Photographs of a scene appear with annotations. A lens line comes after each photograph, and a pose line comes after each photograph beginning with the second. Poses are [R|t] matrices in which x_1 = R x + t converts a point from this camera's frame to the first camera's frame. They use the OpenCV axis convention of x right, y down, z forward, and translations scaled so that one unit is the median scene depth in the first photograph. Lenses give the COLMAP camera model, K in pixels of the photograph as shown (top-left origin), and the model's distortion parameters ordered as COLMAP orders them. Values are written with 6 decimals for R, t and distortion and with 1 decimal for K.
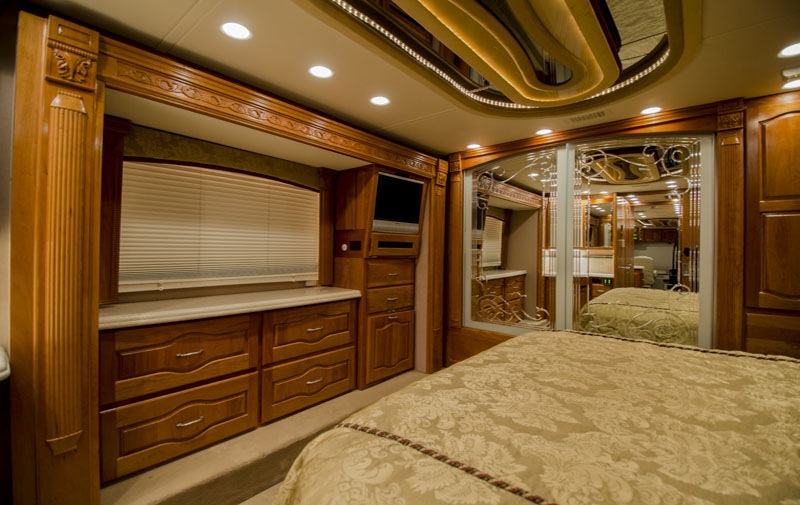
lens RADIAL K [[347.4, 0, 407.2], [0, 347.4, 251.9], [0, 0, 1]] dist [0.001975, -0.016362]
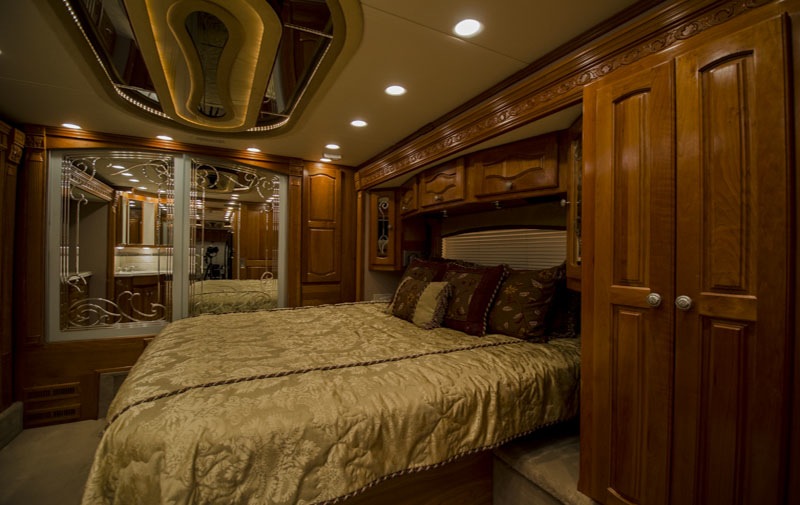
lens RADIAL K [[347.4, 0, 407.2], [0, 347.4, 251.9], [0, 0, 1]] dist [0.001975, -0.016362]
pose [[0.361718, -0.003597, 0.932280, -0.327921], [-0.002414, 0.999986, 0.004795, -0.000888], [-0.932284, -0.003985, 0.361705, -0.084979]]
